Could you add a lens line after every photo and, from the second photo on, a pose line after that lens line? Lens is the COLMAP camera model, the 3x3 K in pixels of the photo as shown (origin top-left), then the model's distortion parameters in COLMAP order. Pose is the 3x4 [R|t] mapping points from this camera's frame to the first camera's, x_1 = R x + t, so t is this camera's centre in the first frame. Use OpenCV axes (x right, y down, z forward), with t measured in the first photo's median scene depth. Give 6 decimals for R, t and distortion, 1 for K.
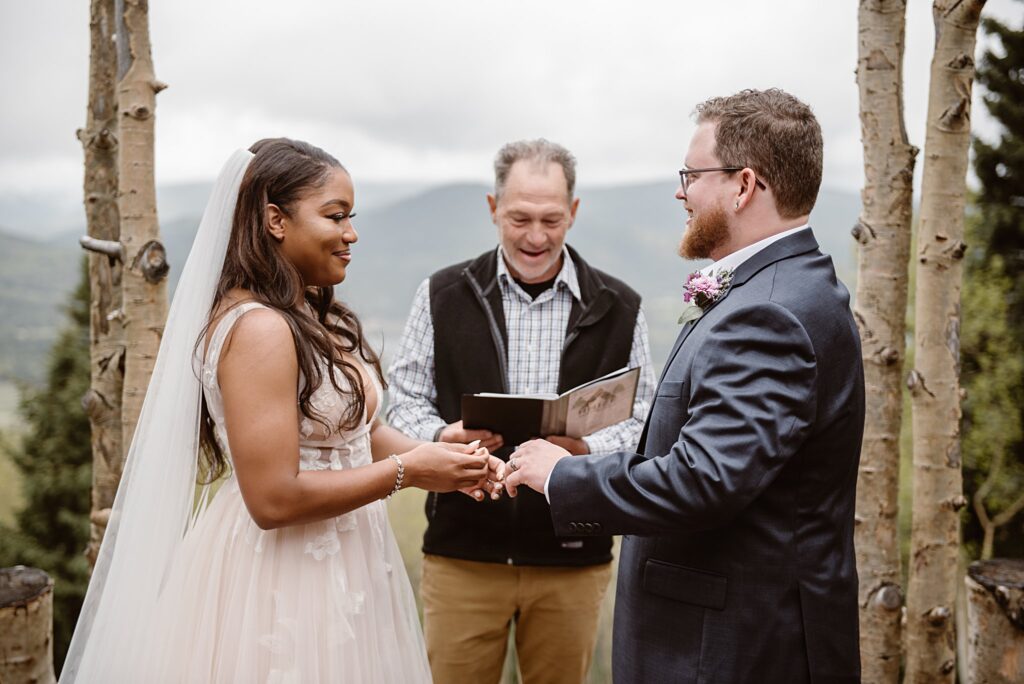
lens RADIAL K [[1485.2, 0, 513.0], [0, 1485.2, 316.5], [0, 0, 1]] dist [0.103377, 0.000000]
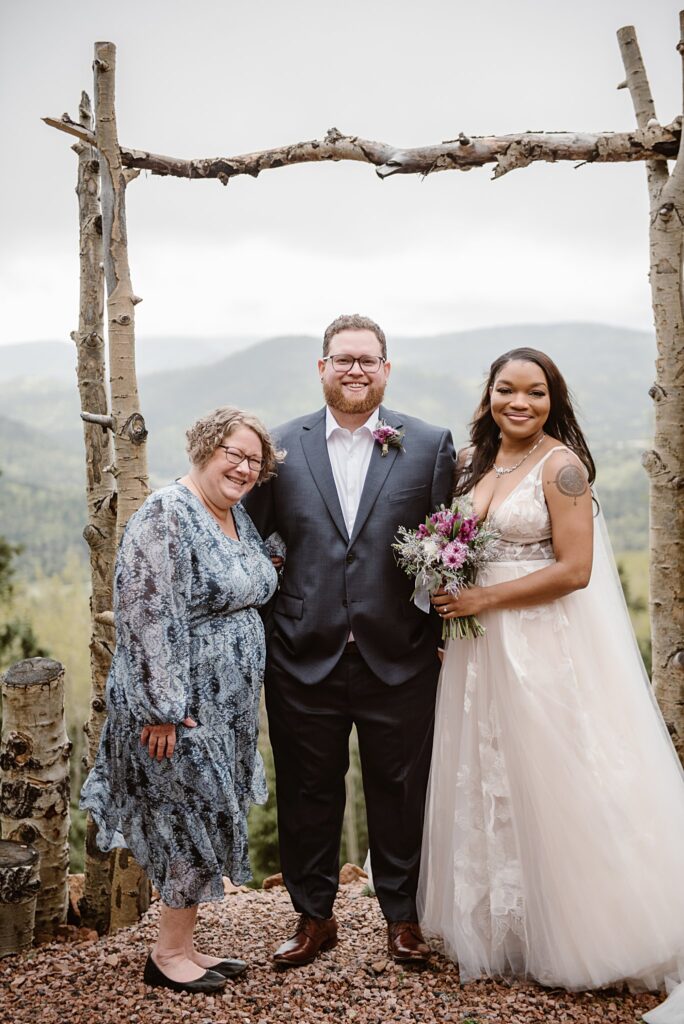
lens RADIAL K [[1608.0, 0, 328.2], [0, 1608.0, 499.4], [0, 0, 1]] dist [0.108266, 0.000000]
pose [[0.999633, -0.026986, -0.002292, -0.064024], [0.026999, 0.999619, 0.005812, 0.024243], [0.002134, -0.005872, 0.999980, -0.469272]]
